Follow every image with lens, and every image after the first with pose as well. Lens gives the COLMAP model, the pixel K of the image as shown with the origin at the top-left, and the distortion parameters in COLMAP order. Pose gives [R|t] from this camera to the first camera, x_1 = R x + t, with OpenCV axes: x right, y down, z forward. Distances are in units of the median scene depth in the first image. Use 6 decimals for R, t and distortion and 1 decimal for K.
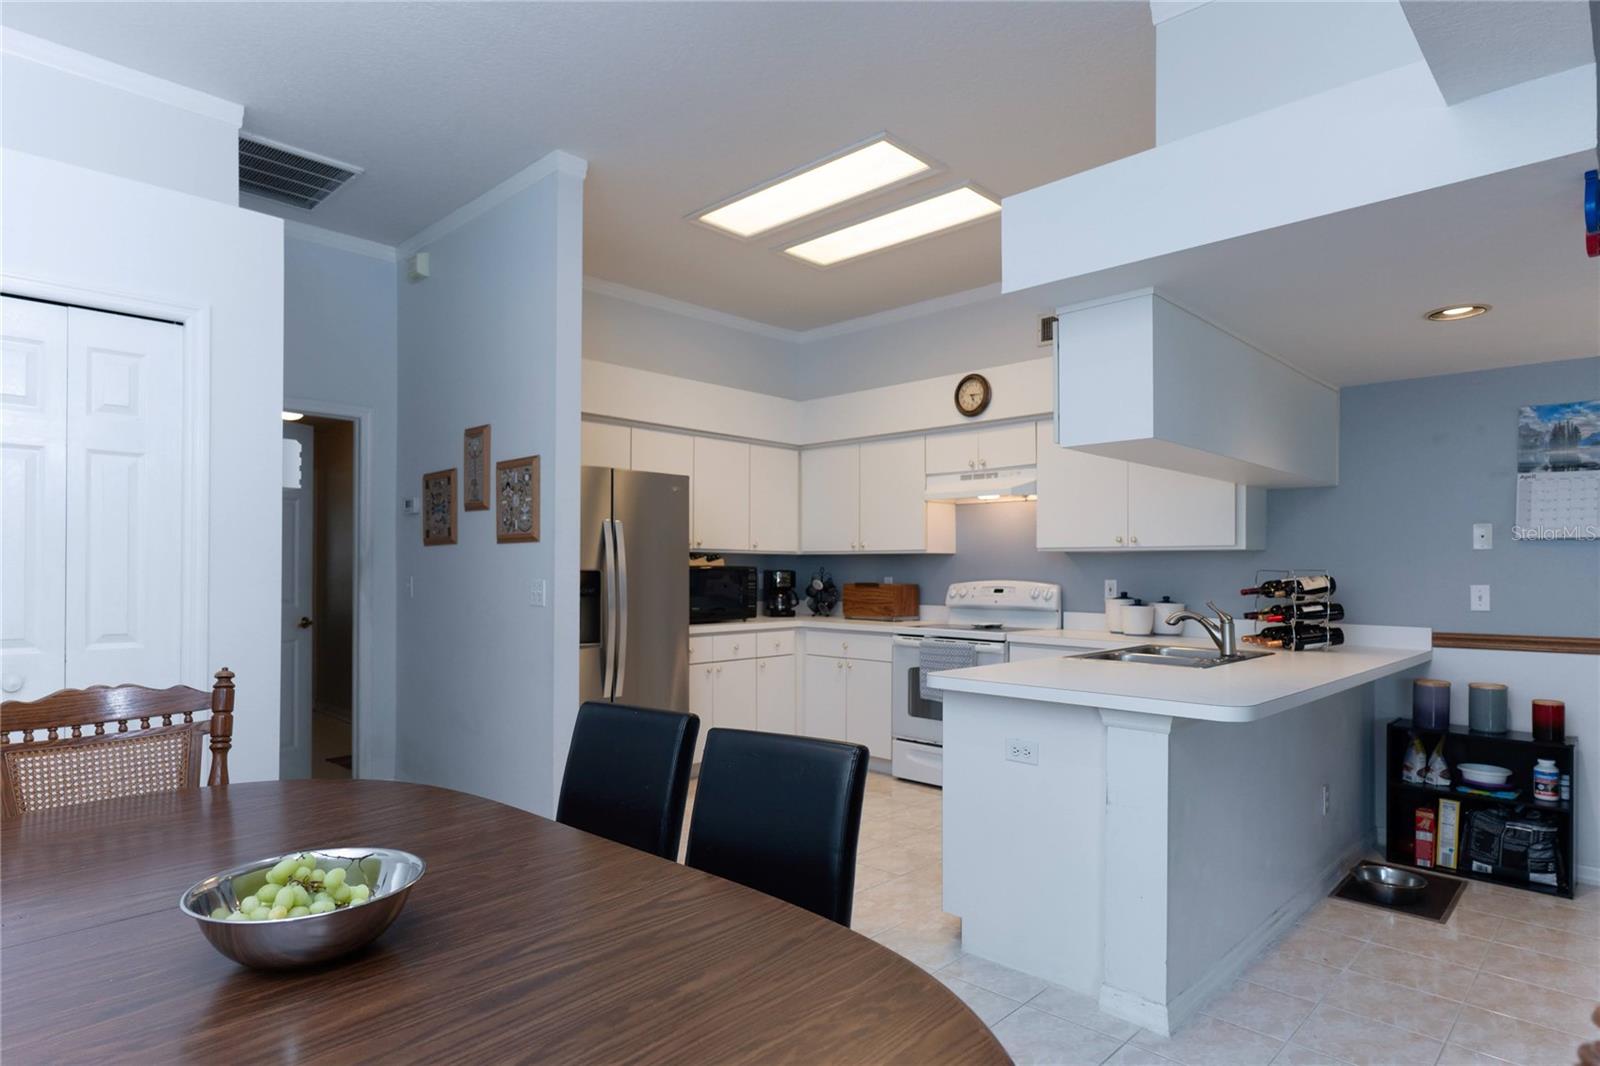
lens RADIAL K [[906.9, 0, 800.2], [0, 906.9, 549.3], [0, 0, 1]] dist [0.000019, 0.000283]
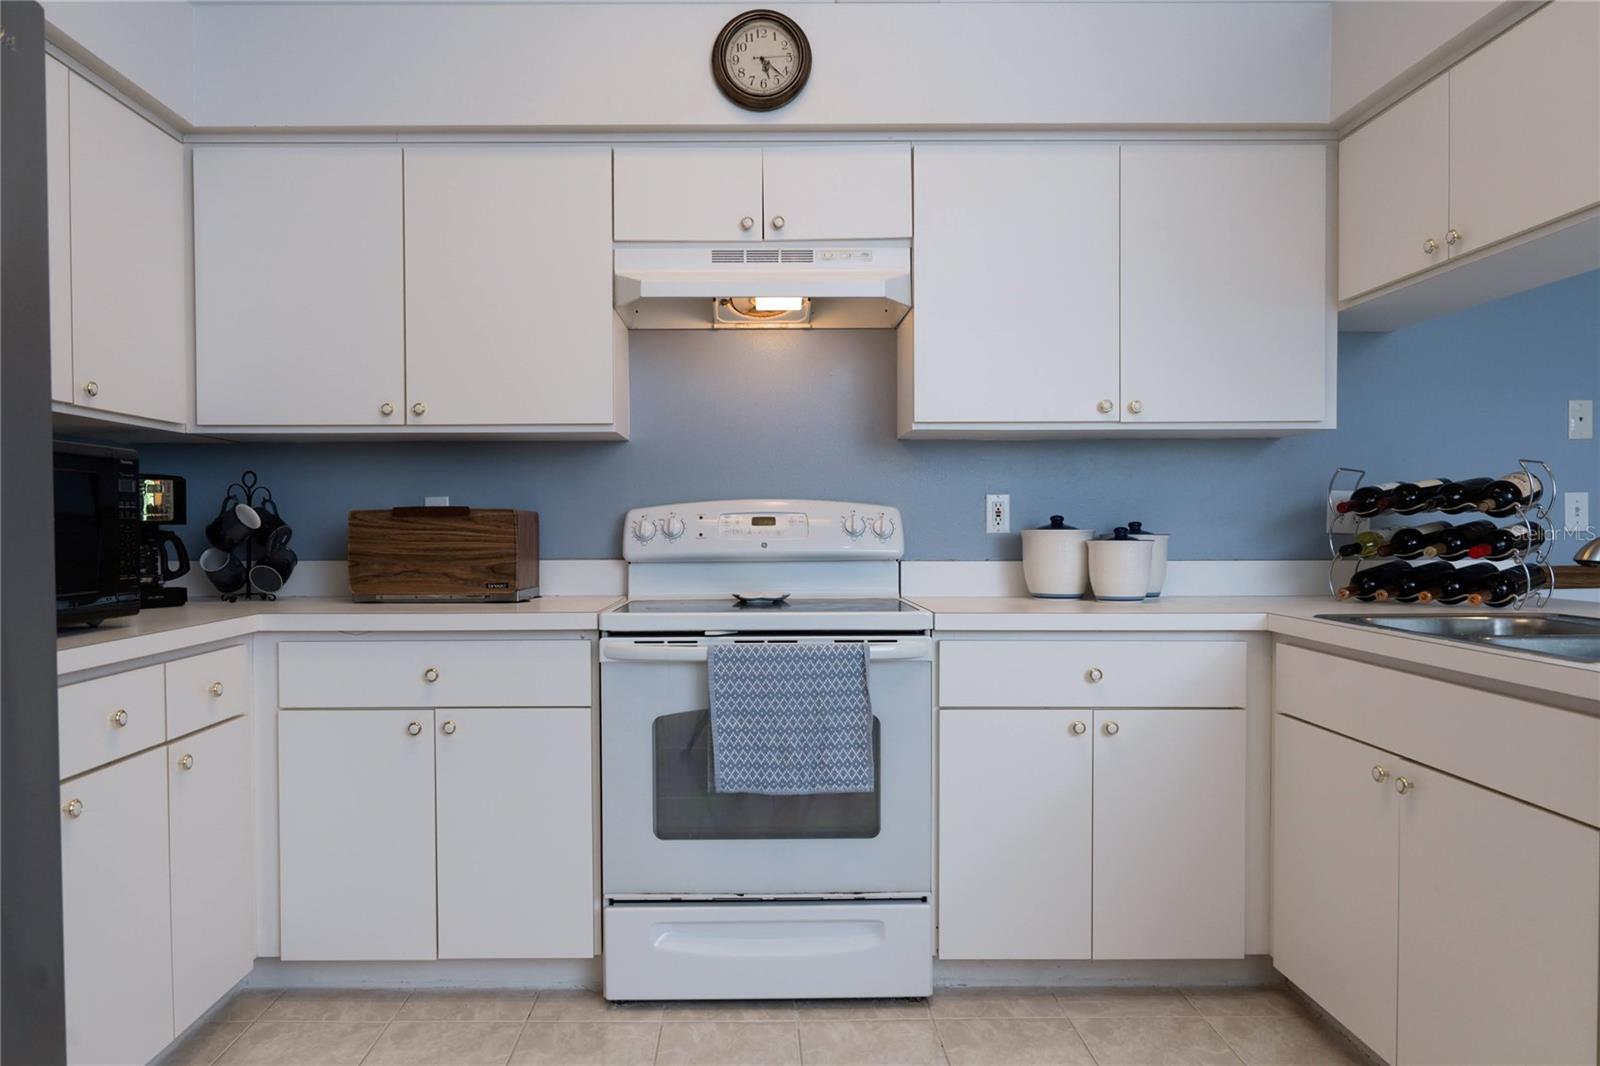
lens RADIAL K [[1111.1, 0, 792.8], [0, 1111.1, 546.9], [0, 0, 1]] dist [0.006318, -0.005522]
pose [[0.715095, -0.021704, 0.698690, -0.164157], [-0.006994, 0.999246, 0.038199, 0.037679], [-0.698992, -0.032202, 0.714404, 0.594689]]
